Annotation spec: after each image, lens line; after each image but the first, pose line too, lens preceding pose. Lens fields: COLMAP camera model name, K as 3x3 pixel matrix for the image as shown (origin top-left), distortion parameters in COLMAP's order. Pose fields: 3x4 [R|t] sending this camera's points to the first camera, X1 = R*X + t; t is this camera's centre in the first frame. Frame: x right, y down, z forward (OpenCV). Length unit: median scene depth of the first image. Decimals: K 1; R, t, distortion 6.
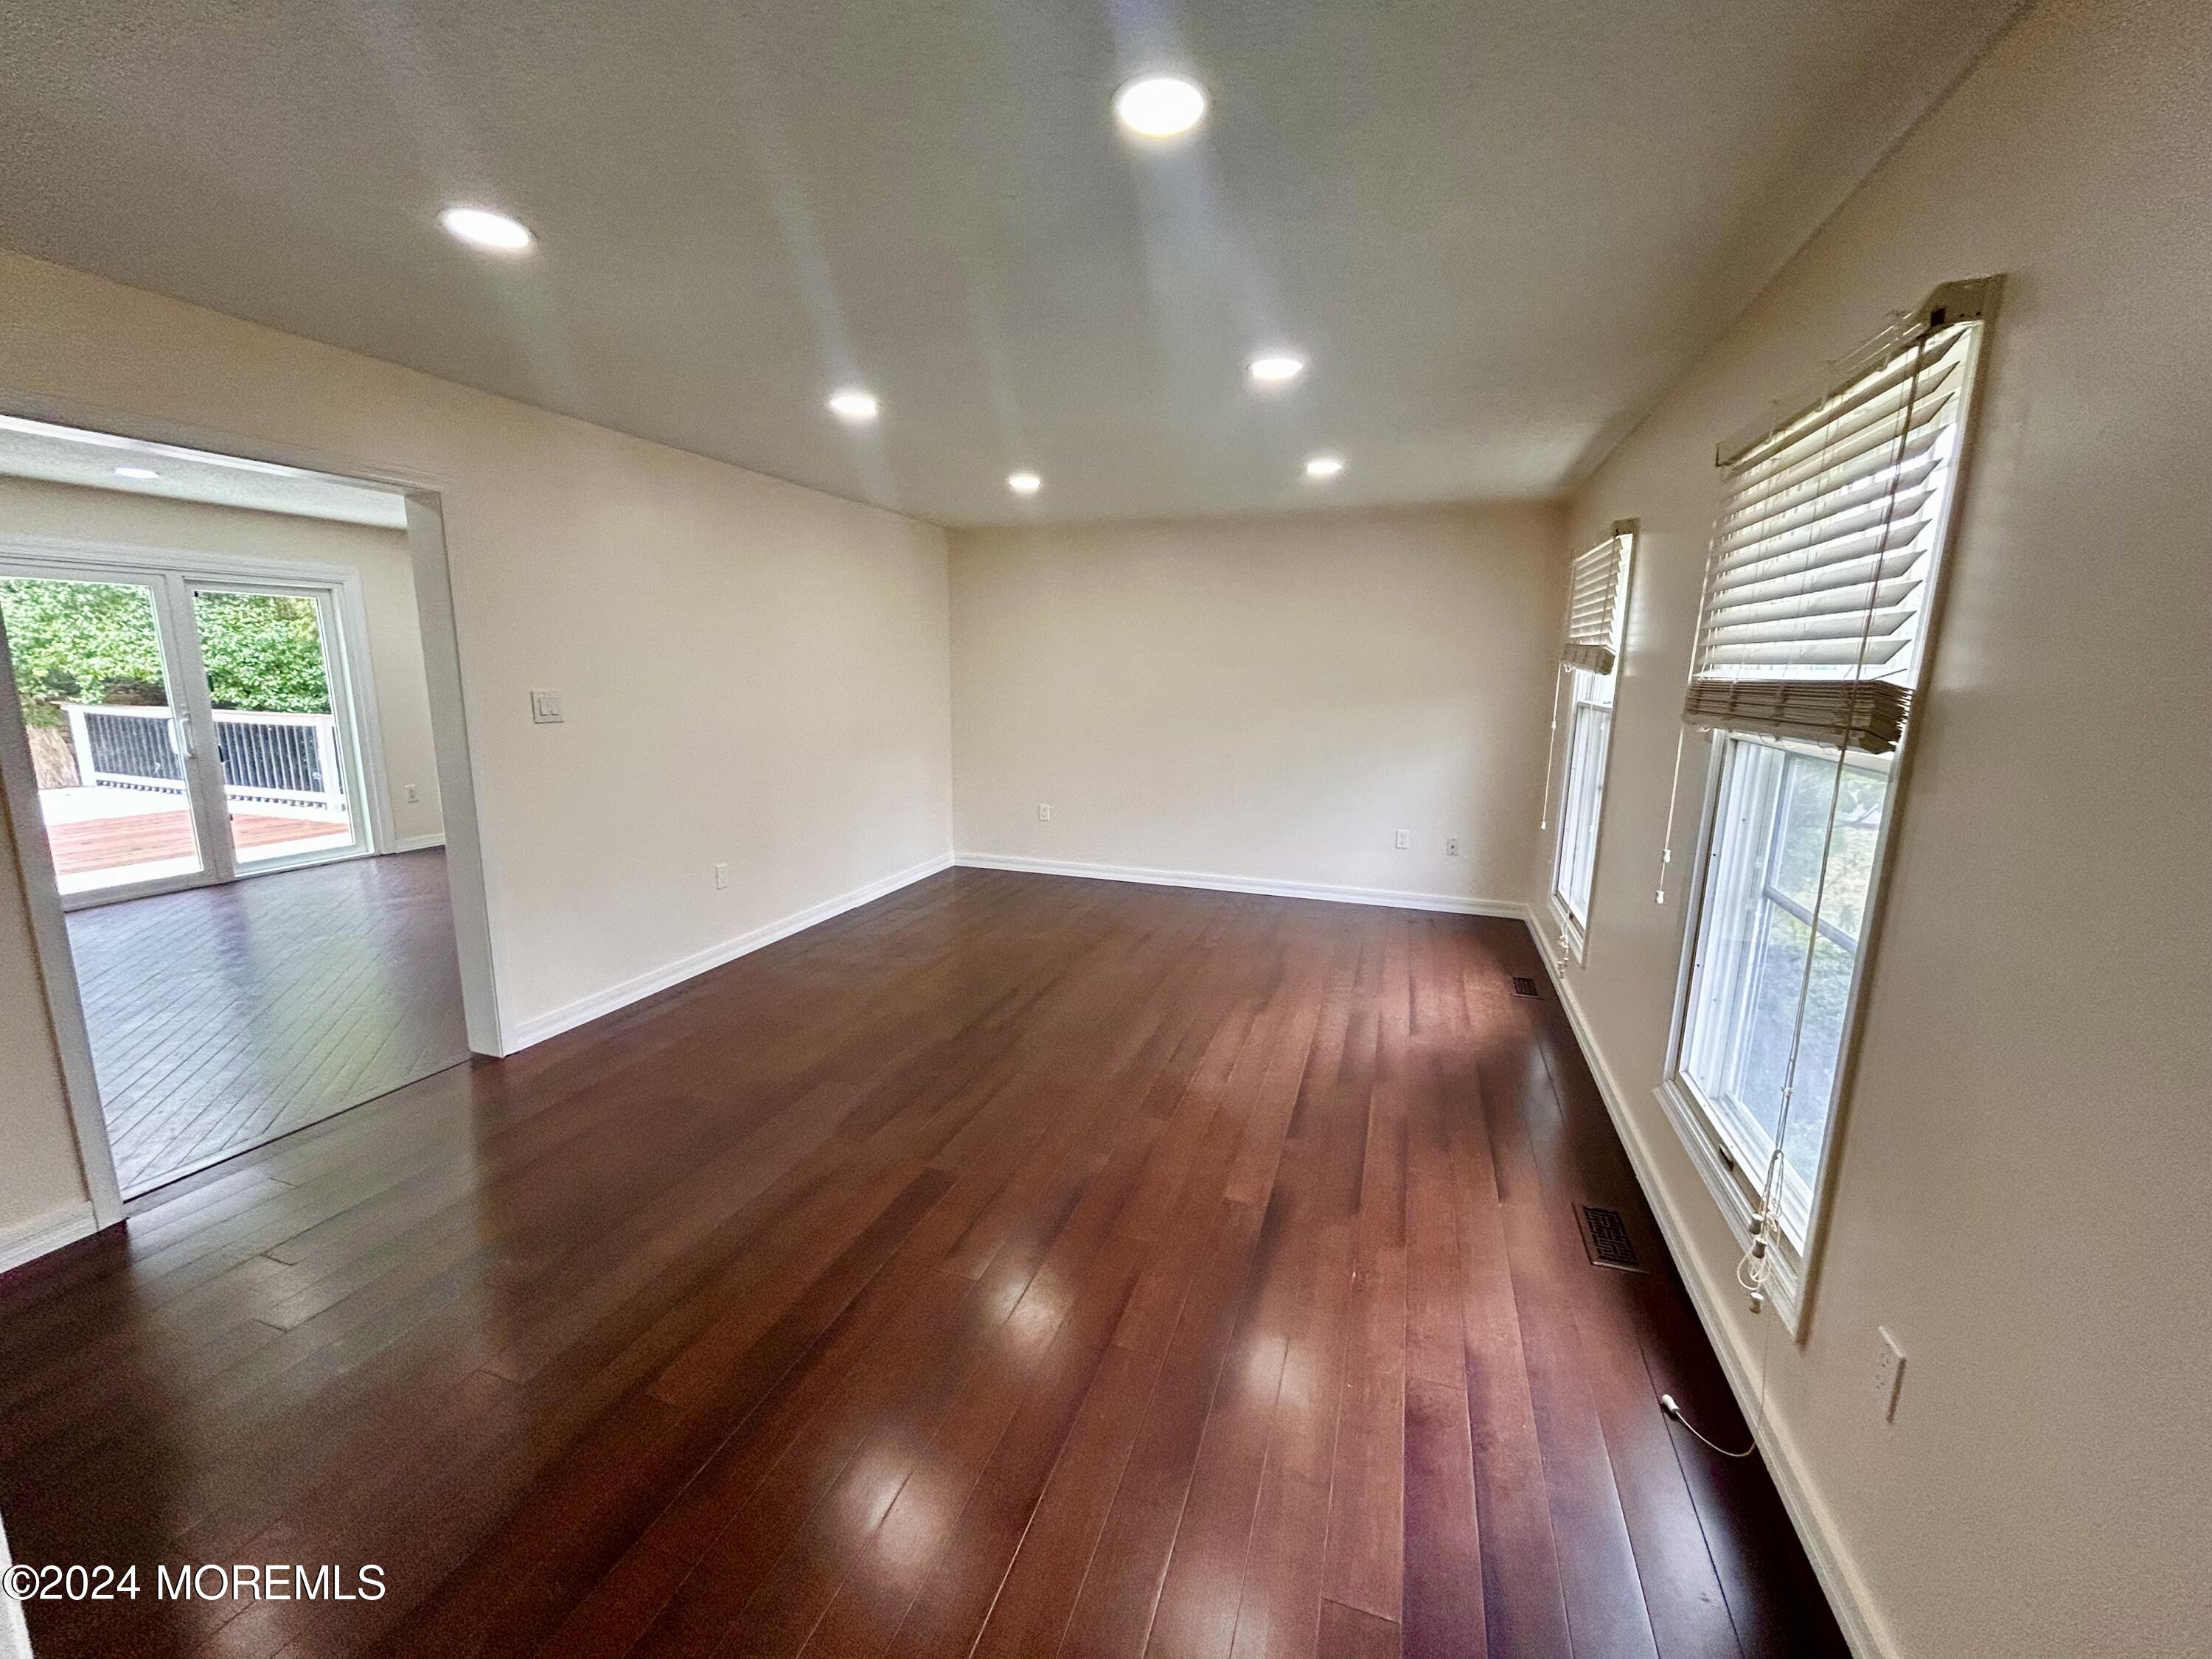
lens RADIAL K [[887.8, 0, 1103.5], [0, 887.8, 829.7], [0, 0, 1]] dist [-0.000127, -0.000570]
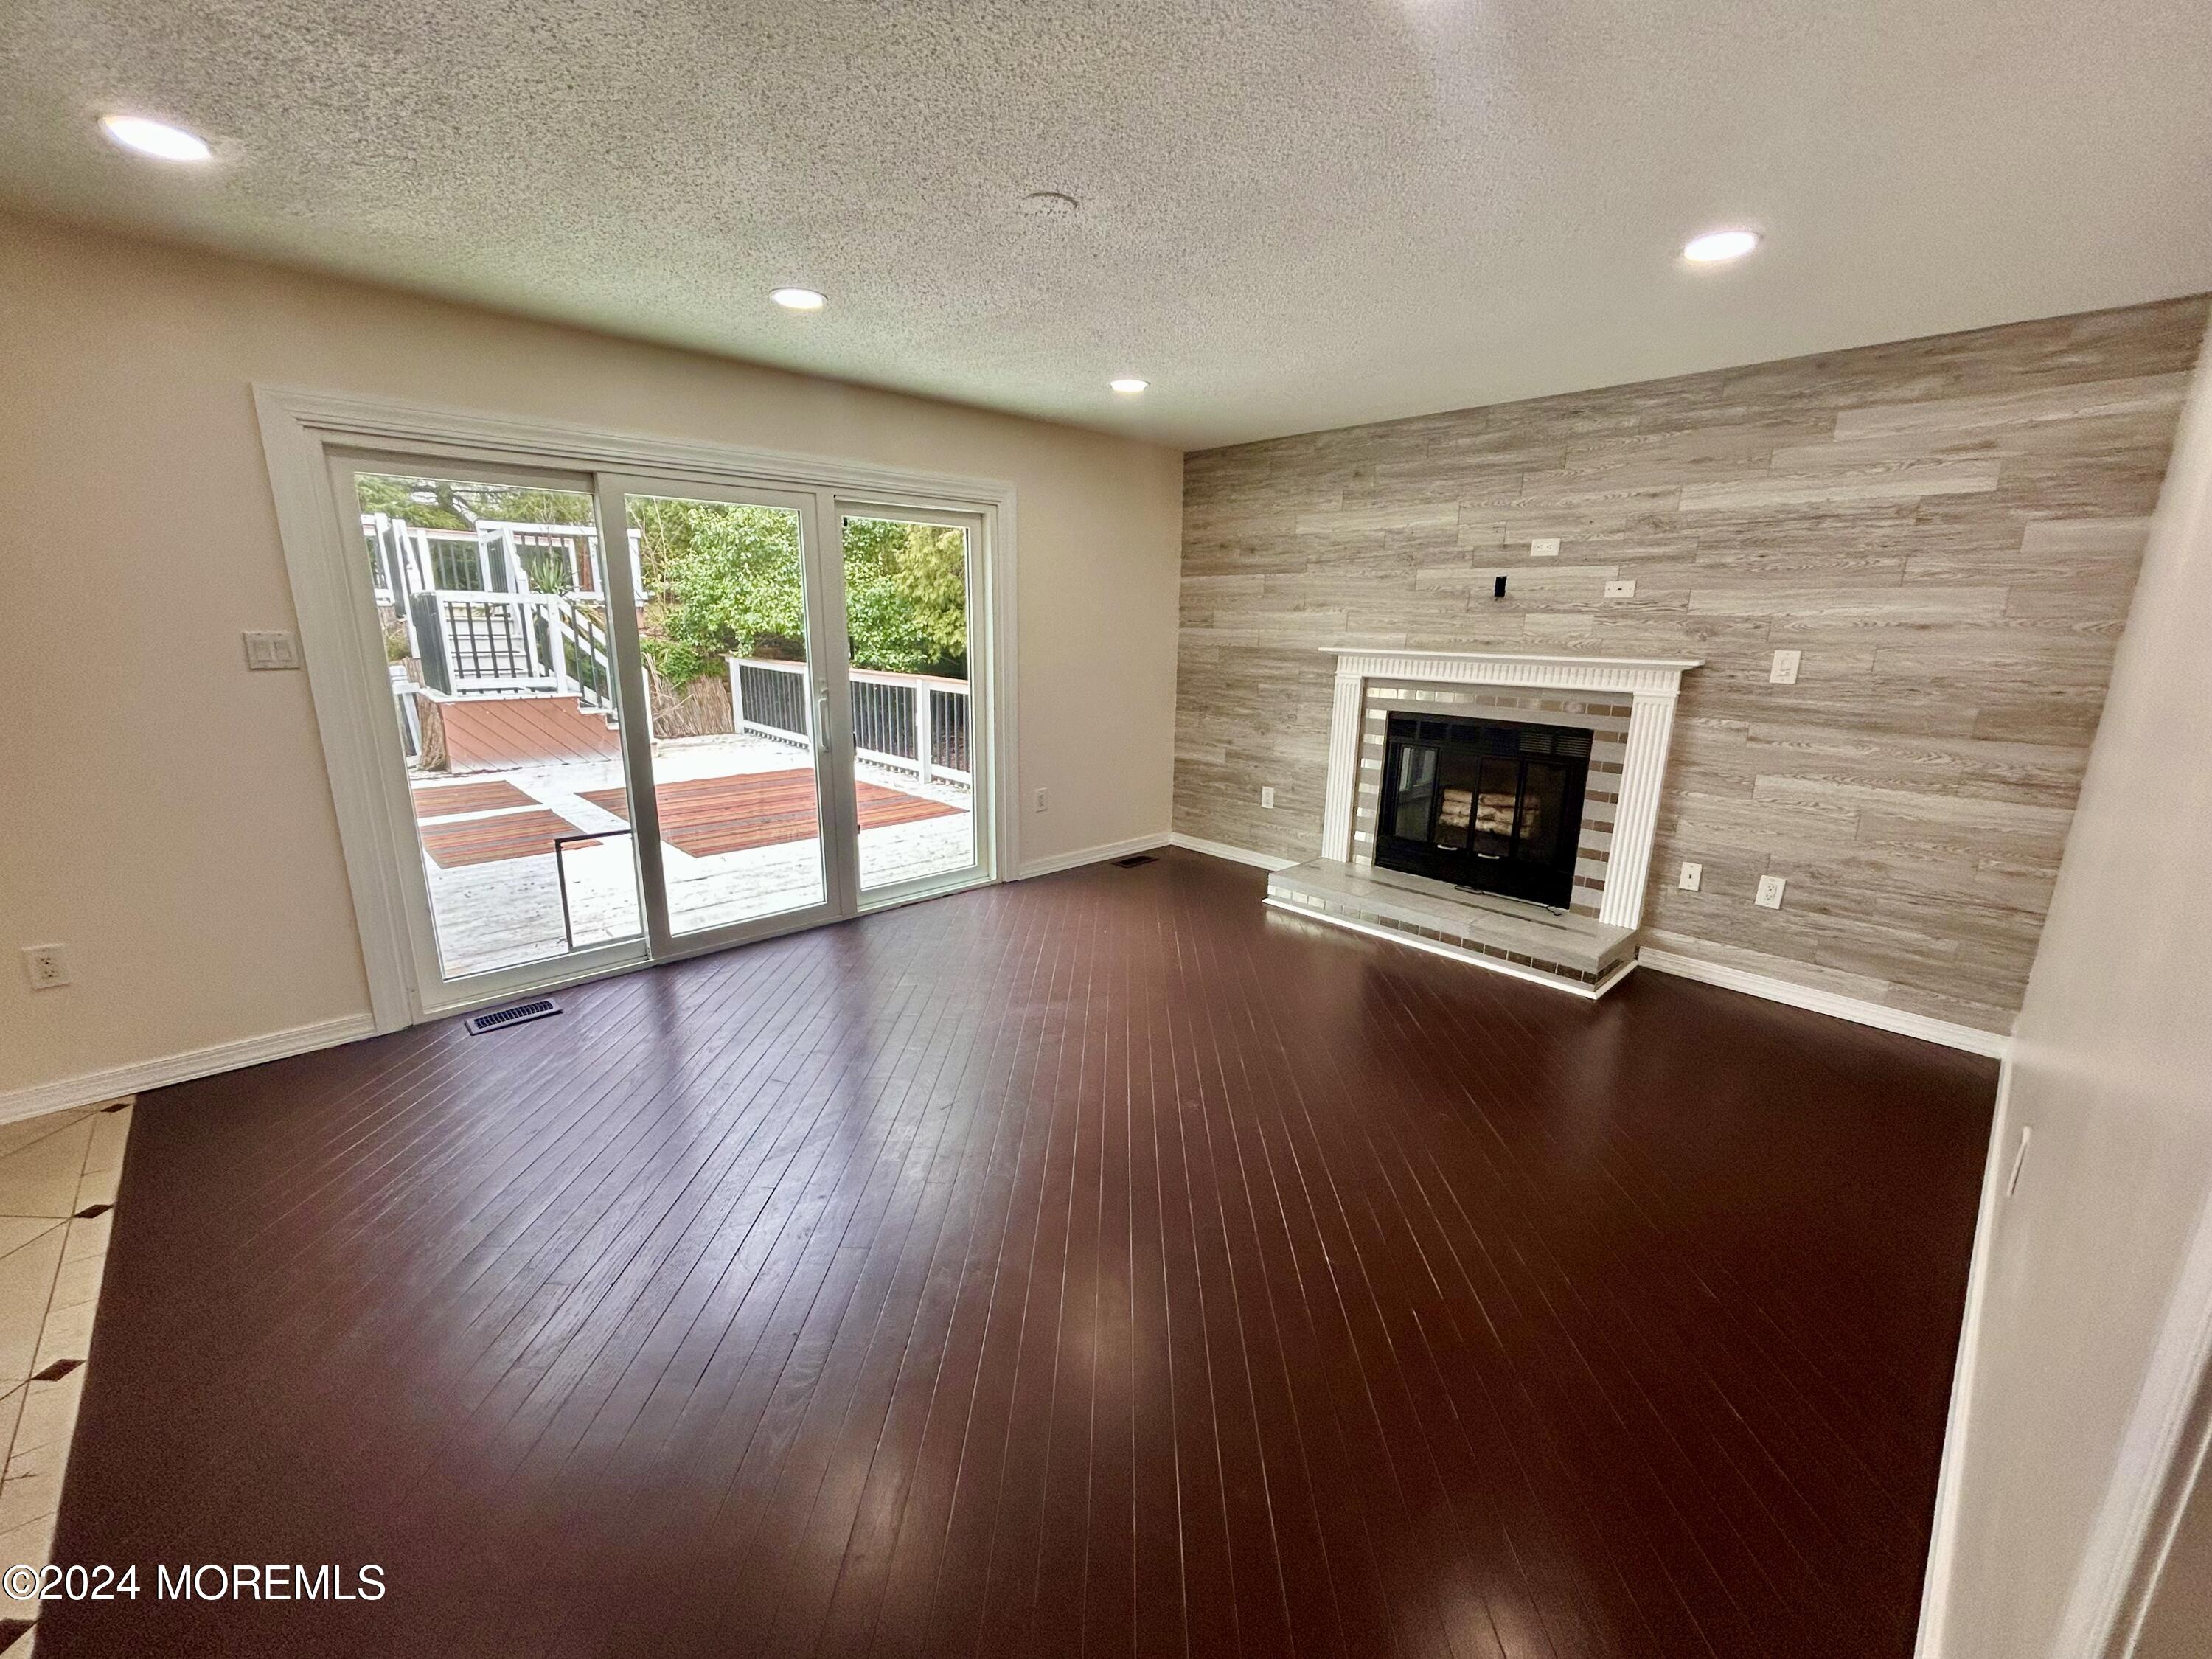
lens RADIAL K [[887.8, 0, 1096.6], [0, 887.8, 827.3], [0, 0, 1]] dist [-0.000127, -0.000570]
pose [[0.885621, 0.107452, -0.451806, -0.274216], [-0.086805, 0.994020, 0.066252, -0.047729], [0.456223, -0.019455, 0.889653, 0.250328]]
